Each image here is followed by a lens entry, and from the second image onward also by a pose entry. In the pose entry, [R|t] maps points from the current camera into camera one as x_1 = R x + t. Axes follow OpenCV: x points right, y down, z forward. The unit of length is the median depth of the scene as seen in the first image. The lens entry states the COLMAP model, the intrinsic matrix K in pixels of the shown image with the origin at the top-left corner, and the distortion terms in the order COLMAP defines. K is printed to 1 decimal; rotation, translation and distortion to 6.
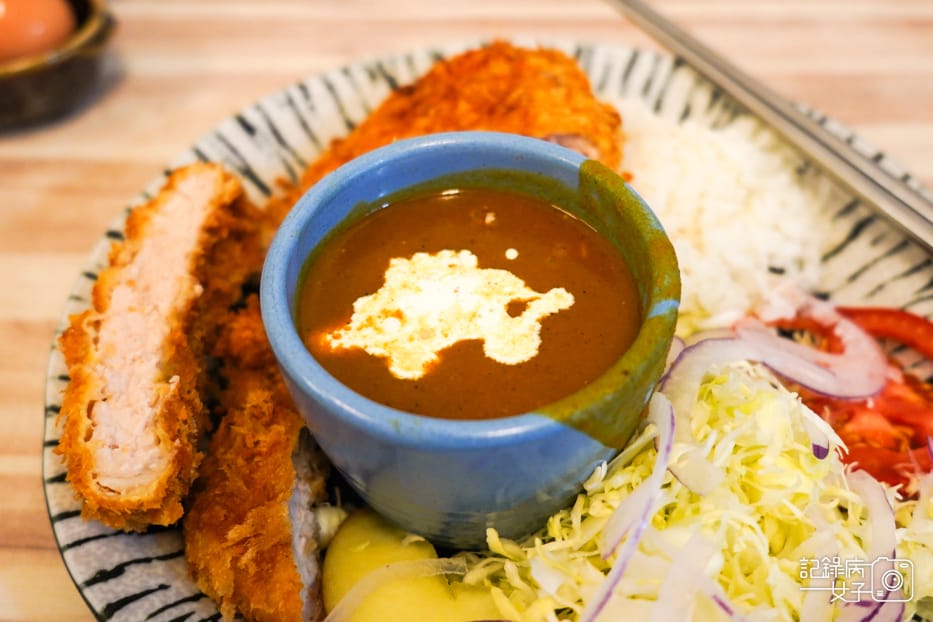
lens RADIAL K [[973.6, 0, 466.5], [0, 973.6, 311.0], [0, 0, 1]] dist [0.055007, 0.015395]
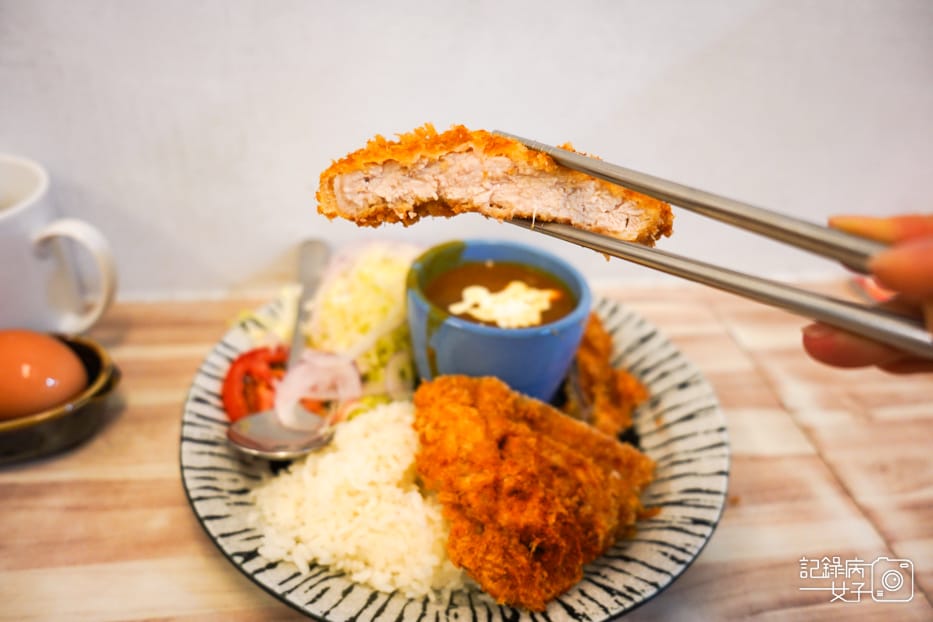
lens RADIAL K [[714.2, 0, 465.6], [0, 714.2, 325.1], [0, 0, 1]] dist [-0.002792, -0.000399]
pose [[-0.991302, 0.021691, -0.129806, 0.283463], [-0.128448, 0.055289, 0.990174, -1.583603], [0.028654, 0.998235, -0.052022, 1.134851]]
